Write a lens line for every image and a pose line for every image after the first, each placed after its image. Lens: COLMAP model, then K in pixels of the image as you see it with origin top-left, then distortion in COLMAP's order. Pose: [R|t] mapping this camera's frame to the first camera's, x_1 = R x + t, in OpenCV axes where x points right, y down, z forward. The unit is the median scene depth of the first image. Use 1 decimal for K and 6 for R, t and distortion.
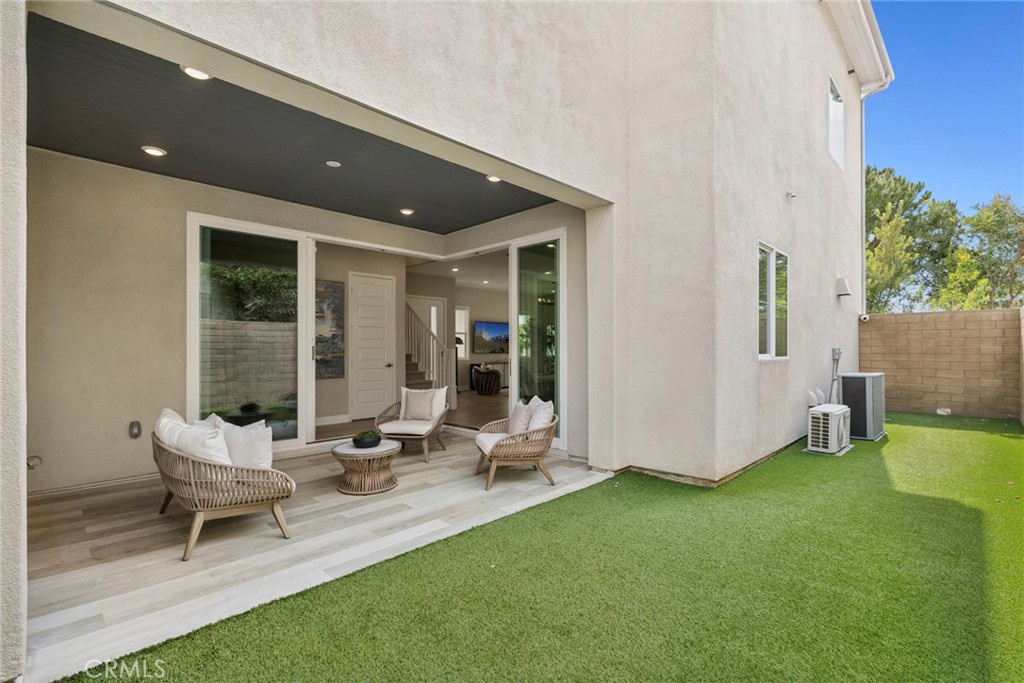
lens RADIAL K [[459.1, 0, 512.2], [0, 459.1, 346.5], [0, 0, 1]] dist [-0.002803, -0.000089]
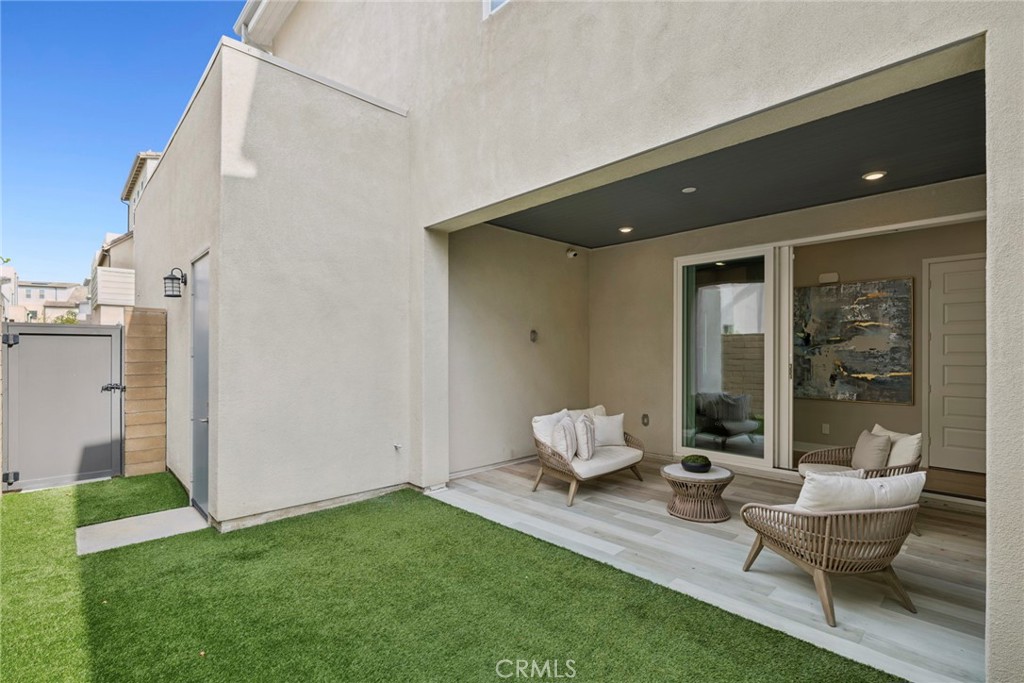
lens RADIAL K [[470.5, 0, 517.8], [0, 470.5, 341.5], [0, 0, 1]] dist [-0.003339, 0.000364]
pose [[-0.015386, -0.025526, -0.999556, 0.779797], [0.001021, 0.999673, -0.025545, -0.032092], [0.999881, -0.001414, -0.015355, 0.729139]]
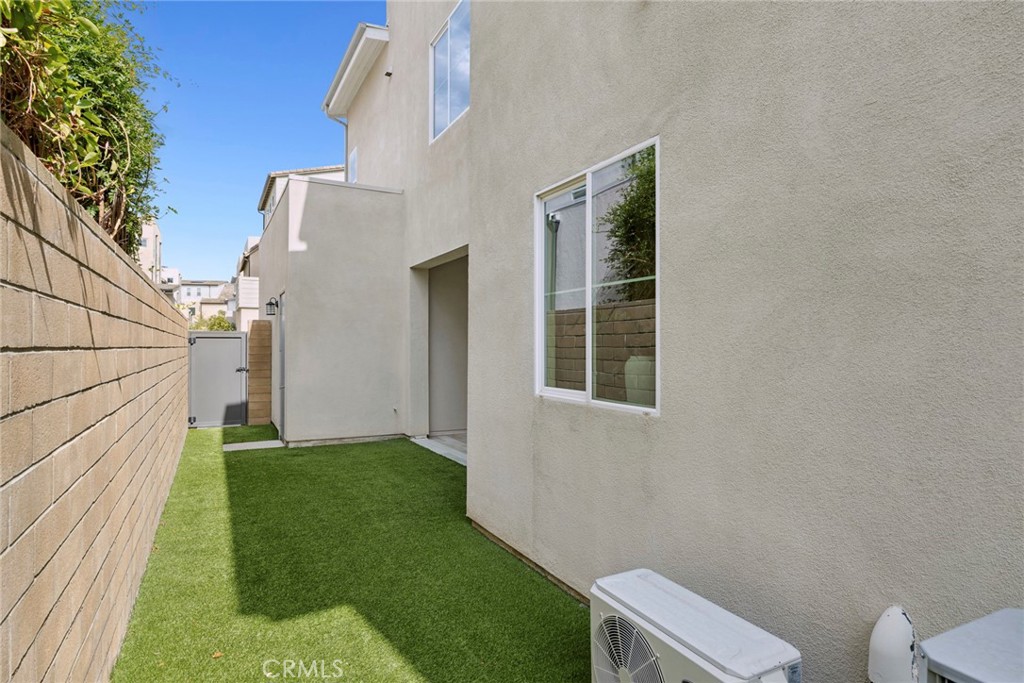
lens RADIAL K [[536.9, 0, 514.6], [0, 536.9, 327.0], [0, 0, 1]] dist [-0.000931, -0.000526]
pose [[-0.272880, -0.036074, -0.961371, 1.567134], [0.001307, 0.999282, -0.037867, -0.038672], [0.962047, -0.011589, -0.272637, 1.506527]]
